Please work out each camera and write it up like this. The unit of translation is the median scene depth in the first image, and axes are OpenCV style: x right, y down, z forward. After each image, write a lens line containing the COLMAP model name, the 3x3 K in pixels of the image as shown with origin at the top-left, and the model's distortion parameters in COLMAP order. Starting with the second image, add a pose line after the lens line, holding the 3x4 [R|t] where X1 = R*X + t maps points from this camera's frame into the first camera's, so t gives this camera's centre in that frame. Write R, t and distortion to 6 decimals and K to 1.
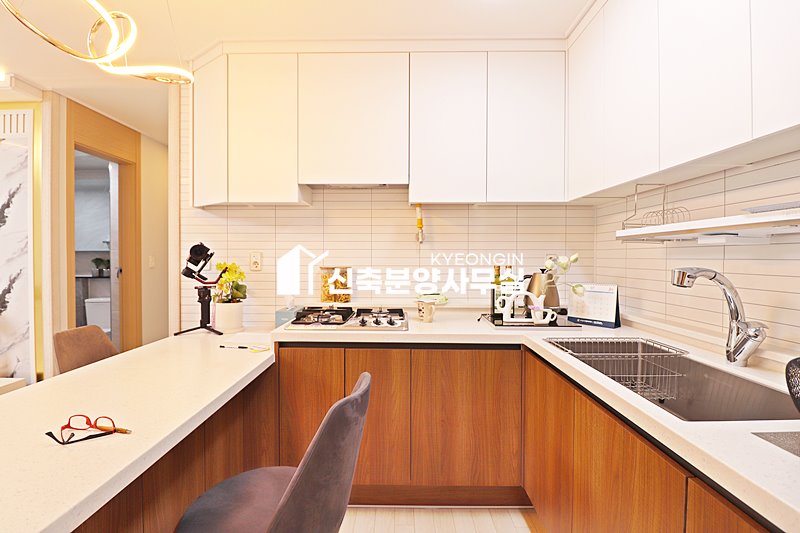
lens RADIAL K [[374.1, 0, 398.4], [0, 374.1, 262.5], [0, 0, 1]] dist [-0.006279, -0.006954]
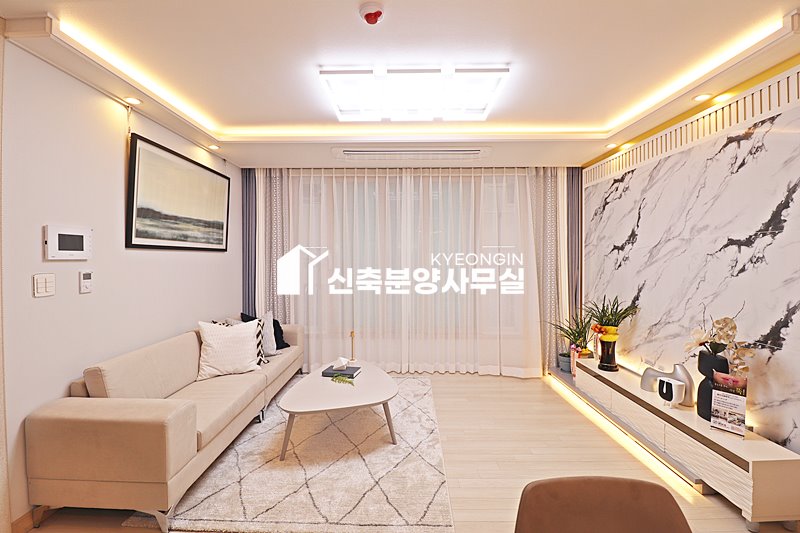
lens RADIAL K [[374.1, 0, 398.1], [0, 374.1, 260.3], [0, 0, 1]] dist [-0.006279, -0.006954]
pose [[-0.000814, 0.005073, -0.999987, -0.342440], [-0.014564, 0.999881, 0.005084, -0.039698], [0.999894, 0.014568, -0.000740, 0.244239]]
